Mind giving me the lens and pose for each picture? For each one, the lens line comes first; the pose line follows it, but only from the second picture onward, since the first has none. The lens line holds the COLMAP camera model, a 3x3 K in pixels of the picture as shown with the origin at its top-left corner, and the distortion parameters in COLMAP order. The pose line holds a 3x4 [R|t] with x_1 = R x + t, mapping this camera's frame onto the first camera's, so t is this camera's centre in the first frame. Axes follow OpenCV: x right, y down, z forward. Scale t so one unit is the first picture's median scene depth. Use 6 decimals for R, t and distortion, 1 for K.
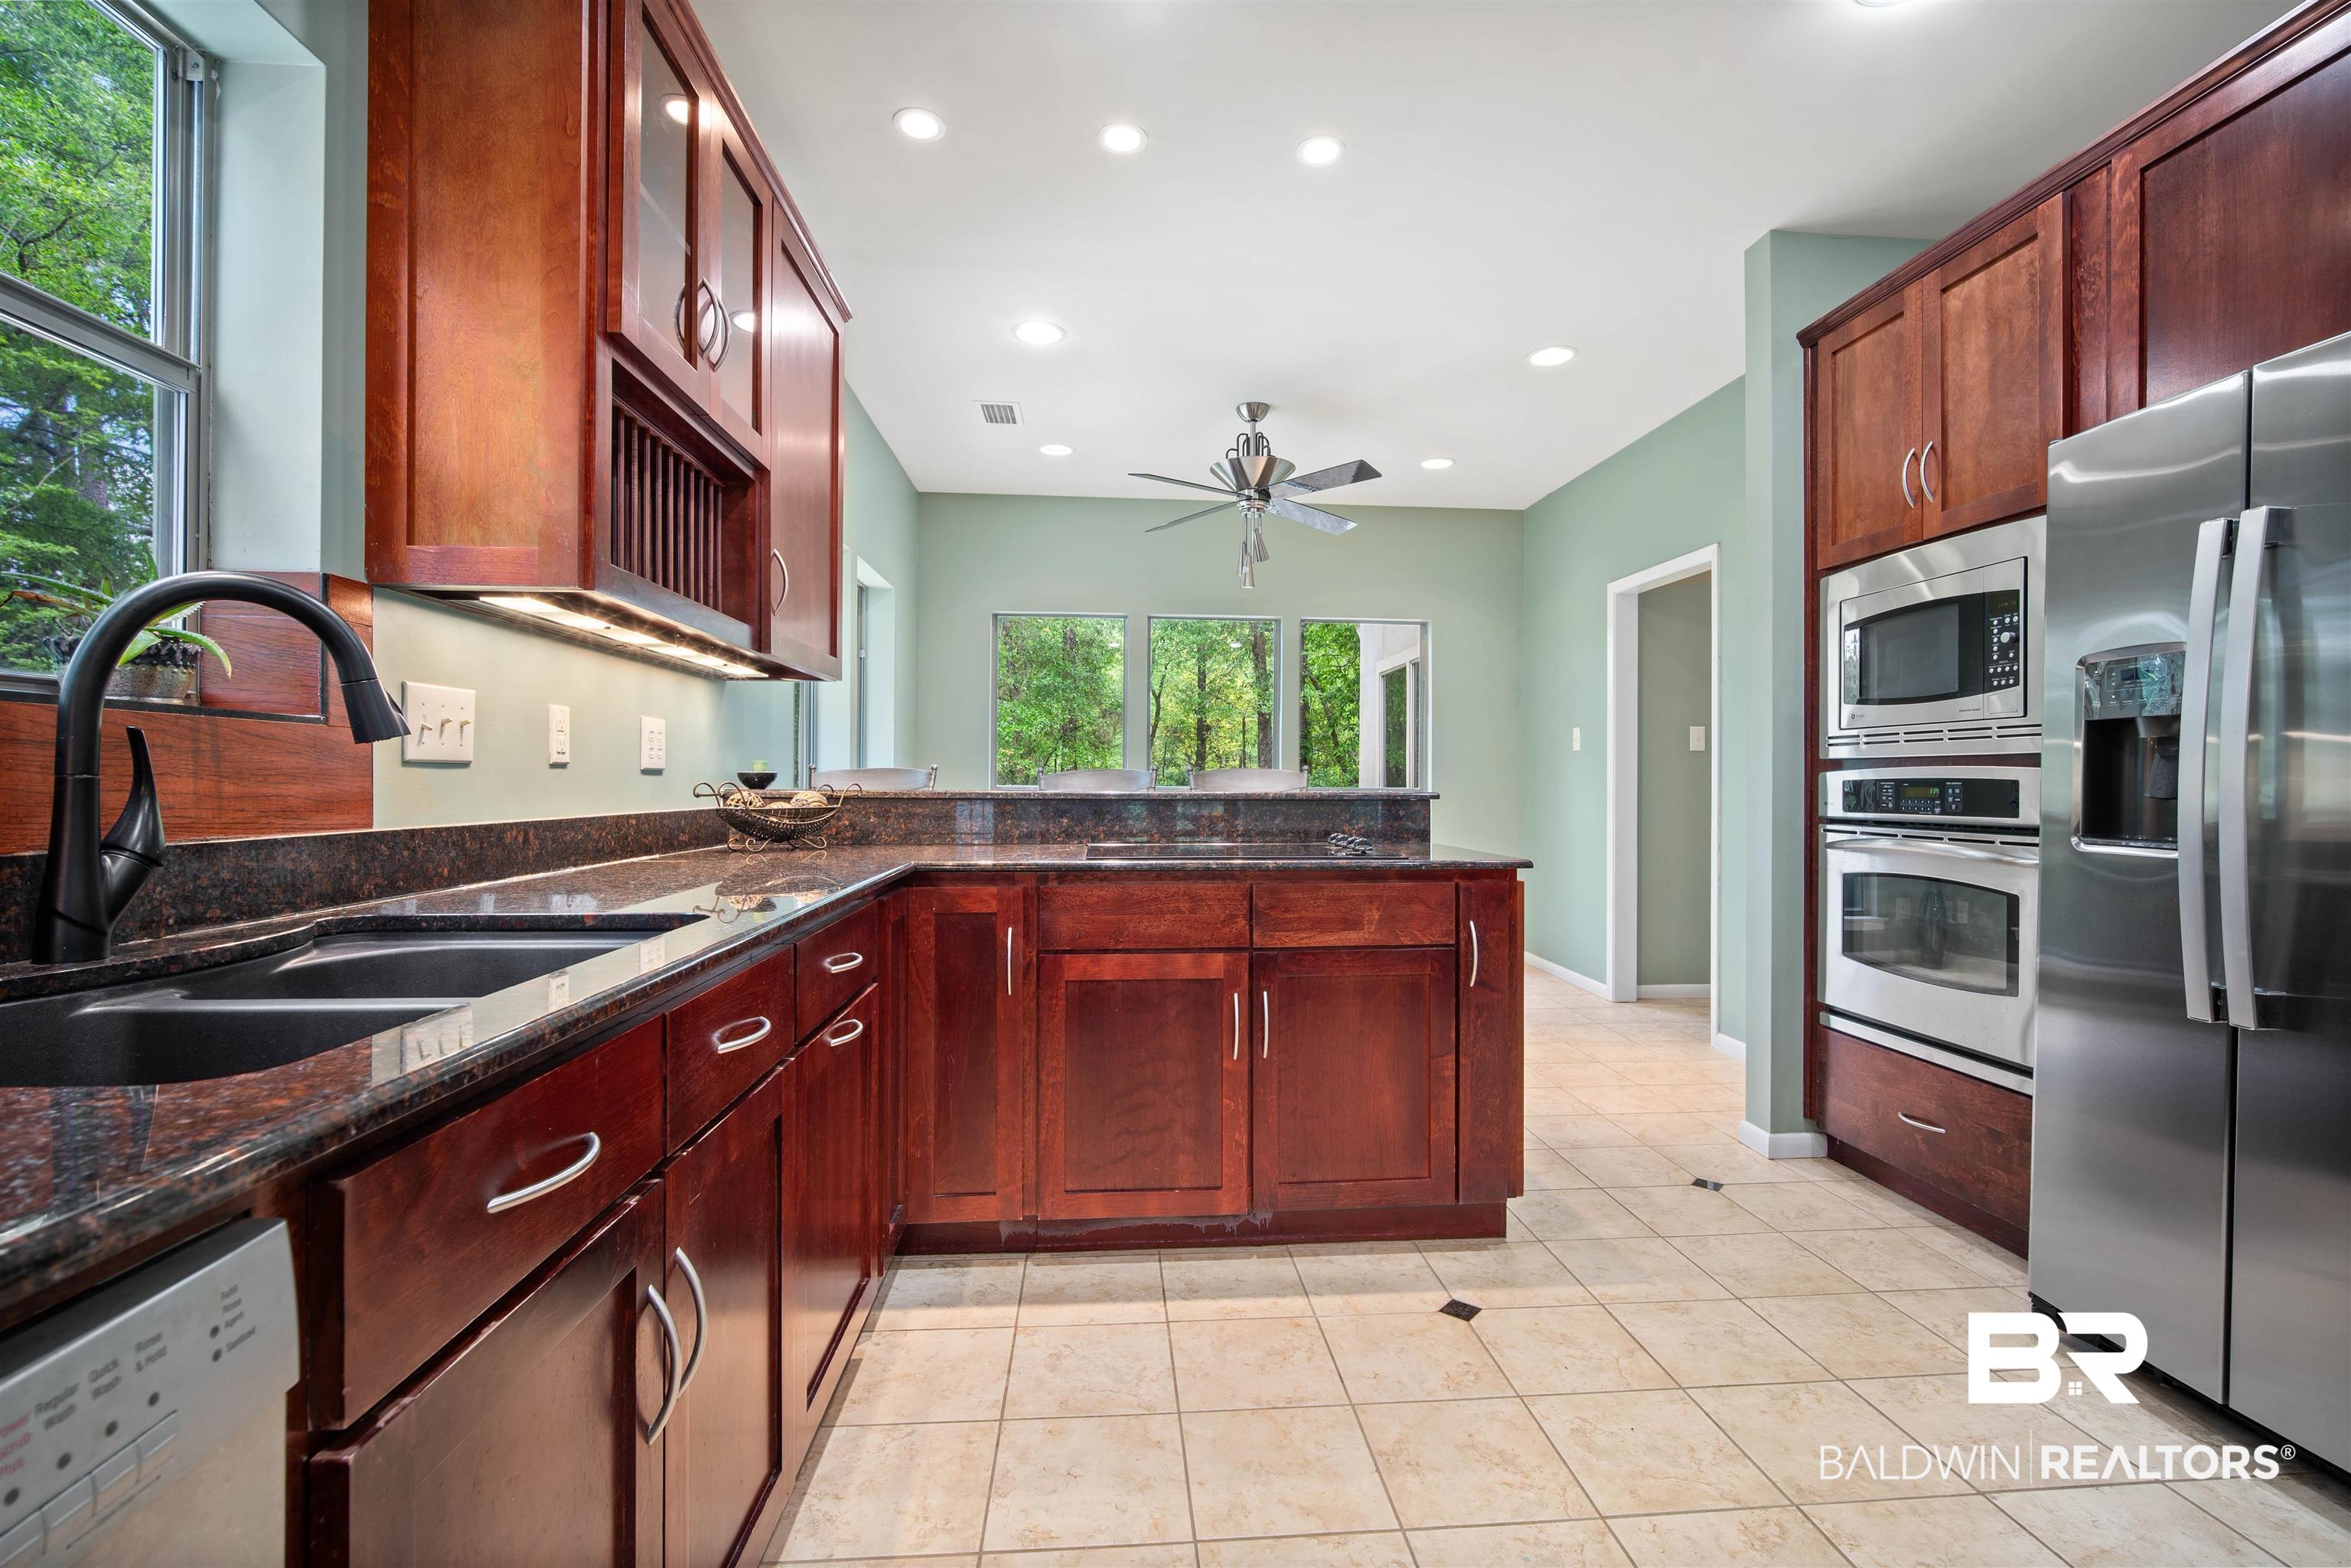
lens RADIAL K [[1032.6, 0, 1175.5], [0, 1032.6, 784.0], [0, 0, 1]] dist [0.000133, -0.000002]
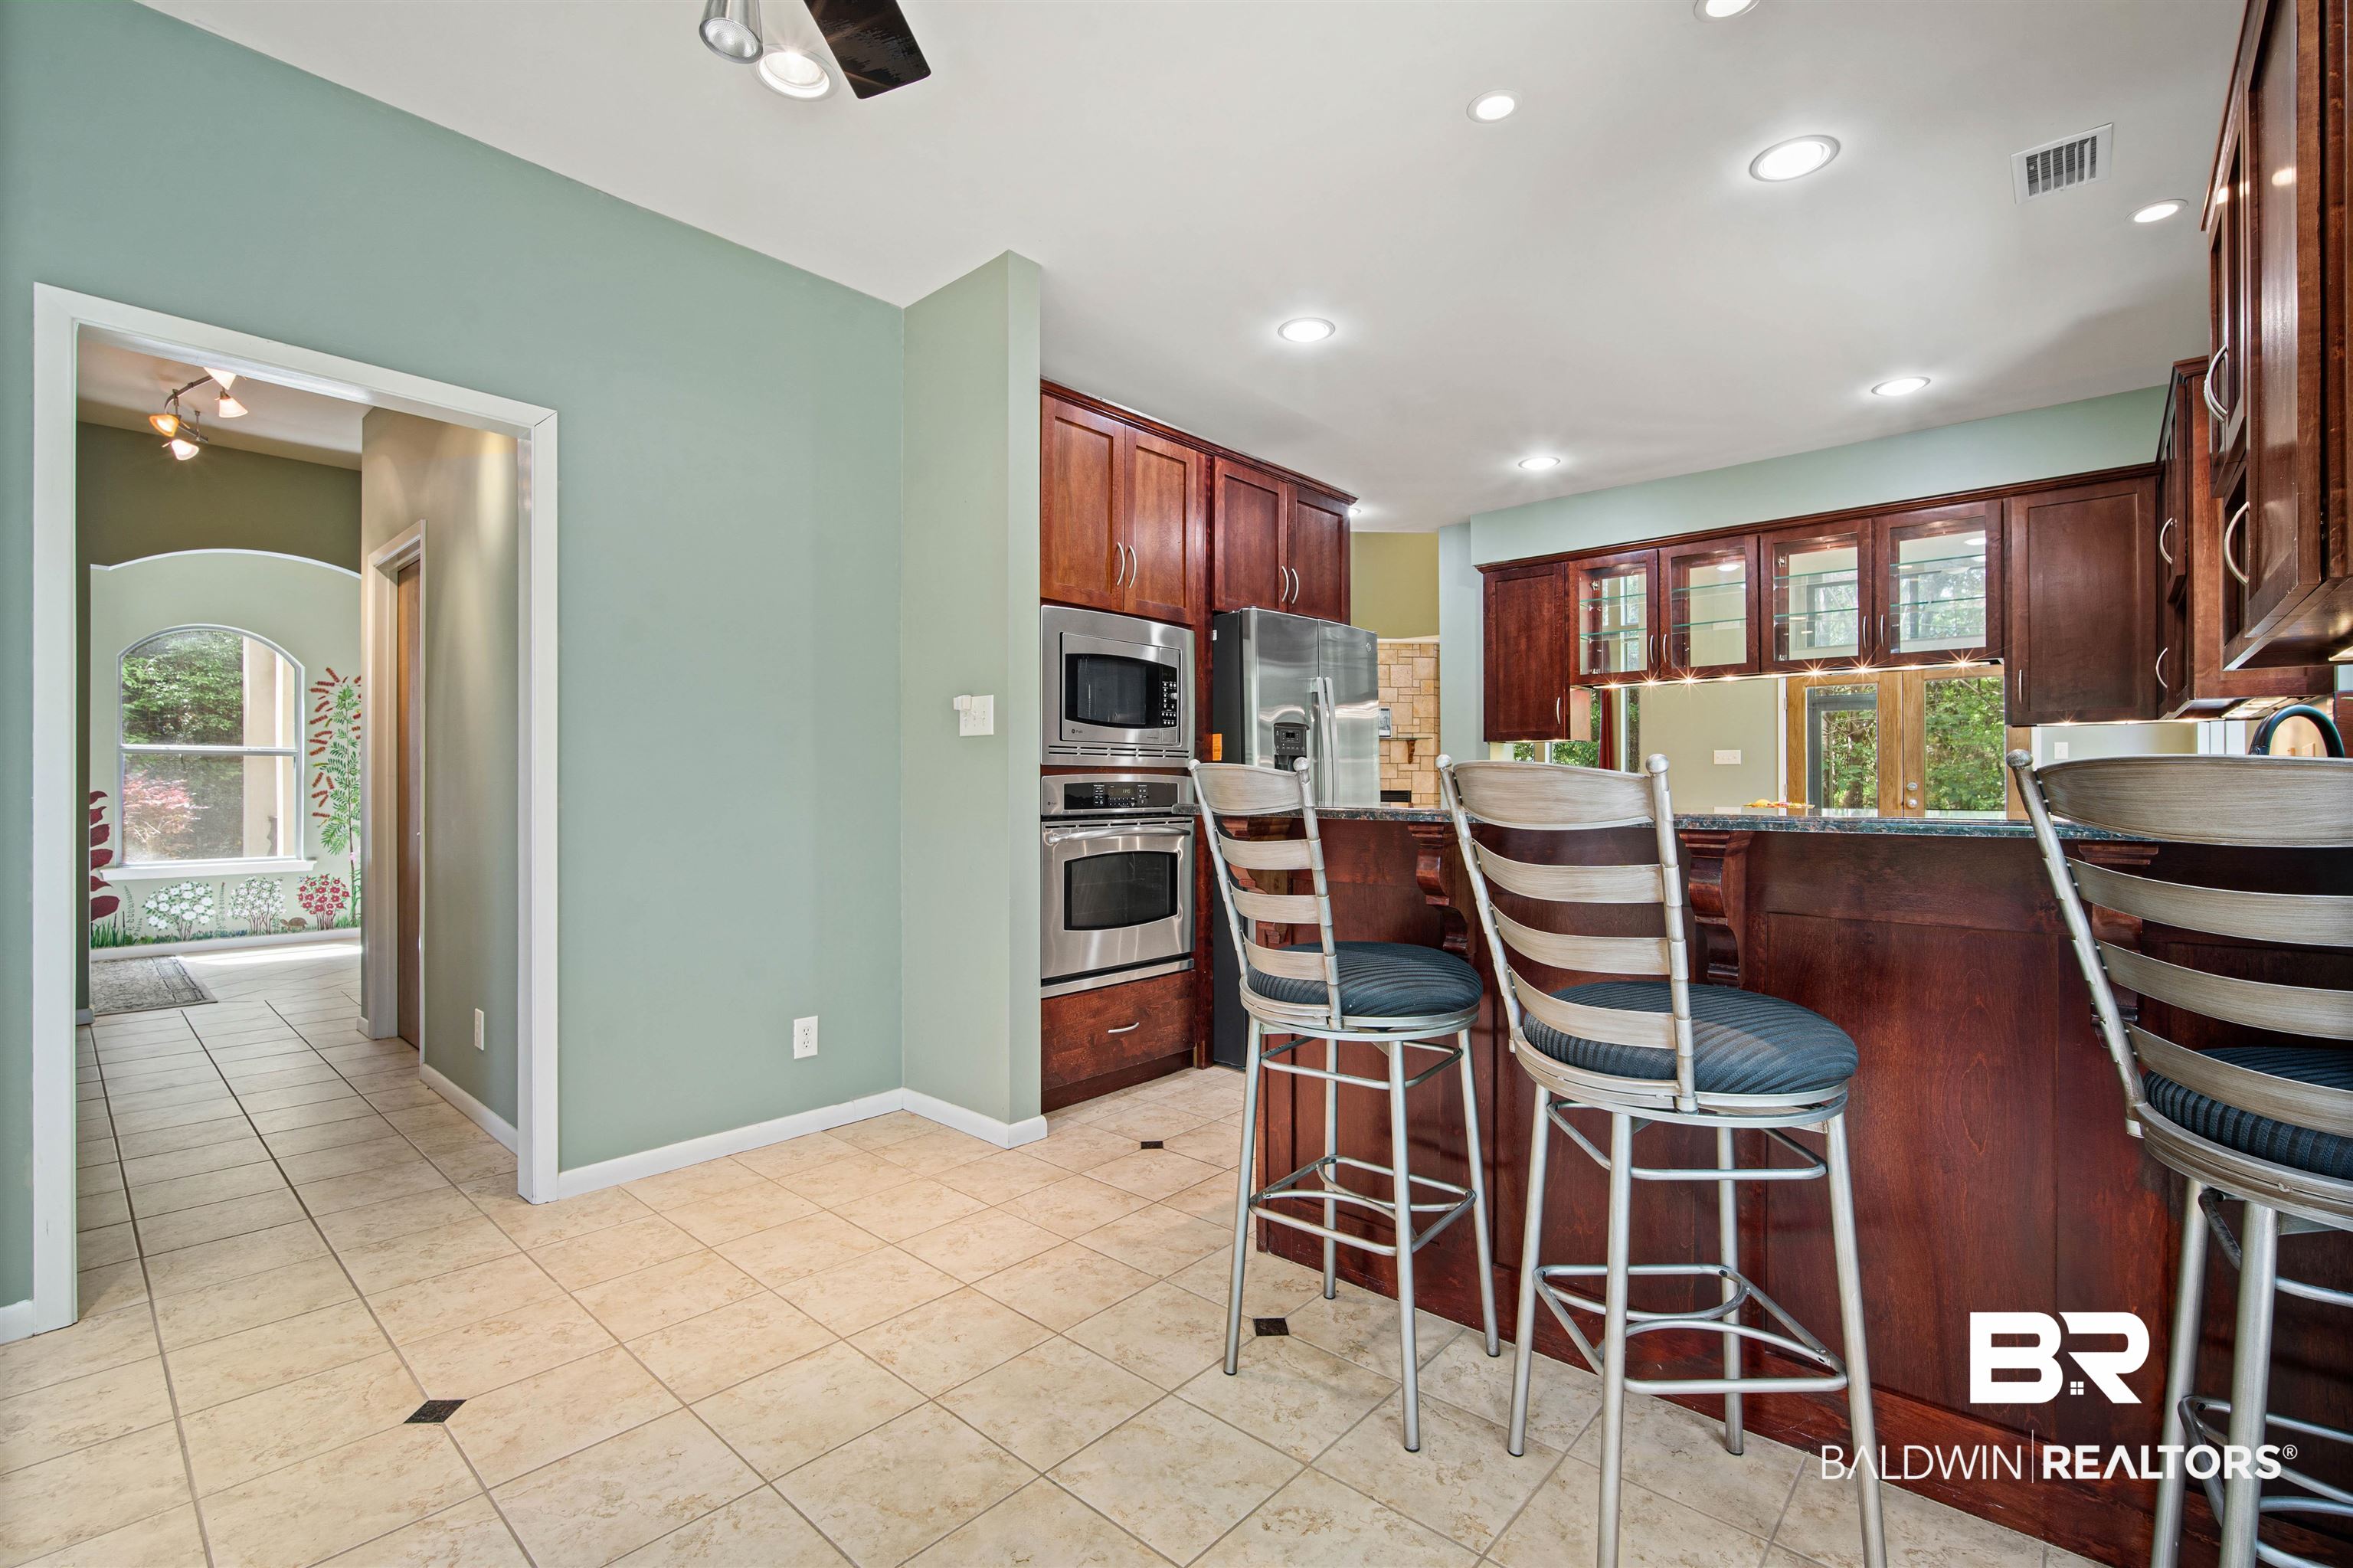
lens RADIAL K [[1033.6, 0, 1176.5], [0, 1033.6, 784.0], [0, 0, 1]] dist [0.000133, -0.000002]
pose [[-0.691648, 0.002464, 0.722230, -0.330423], [0.003859, 0.999993, 0.000284, -0.002655], [-0.722224, 0.002984, -0.691652, 1.859246]]
